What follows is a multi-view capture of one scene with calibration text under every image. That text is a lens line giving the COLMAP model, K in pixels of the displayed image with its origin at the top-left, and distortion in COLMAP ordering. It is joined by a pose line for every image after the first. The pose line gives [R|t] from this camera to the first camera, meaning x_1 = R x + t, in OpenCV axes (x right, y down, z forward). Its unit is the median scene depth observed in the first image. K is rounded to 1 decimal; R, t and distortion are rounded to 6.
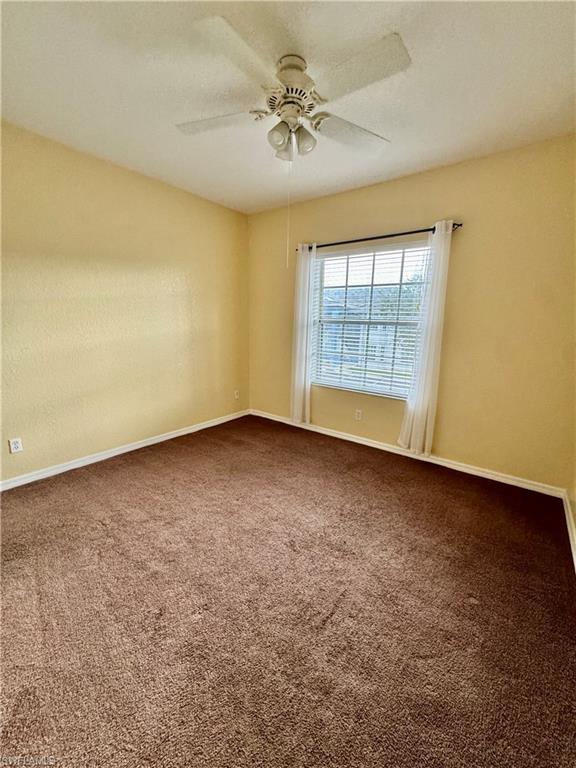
lens RADIAL K [[304.9, 0, 290.7], [0, 304.9, 382.9], [0, 0, 1]] dist [-0.009392, 0.000359]
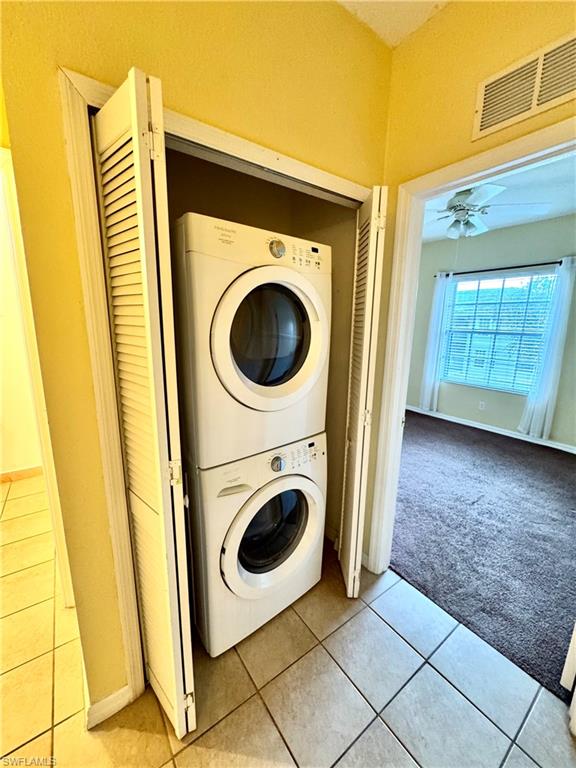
lens RADIAL K [[304.9, 0, 290.7], [0, 304.9, 382.9], [0, 0, 1]] dist [-0.009392, 0.000359]
pose [[0.957770, 0.053627, -0.282490, -0.207495], [-0.056777, 0.998382, -0.002971, 0.065721], [0.281874, 0.018884, 0.959266, -0.477759]]
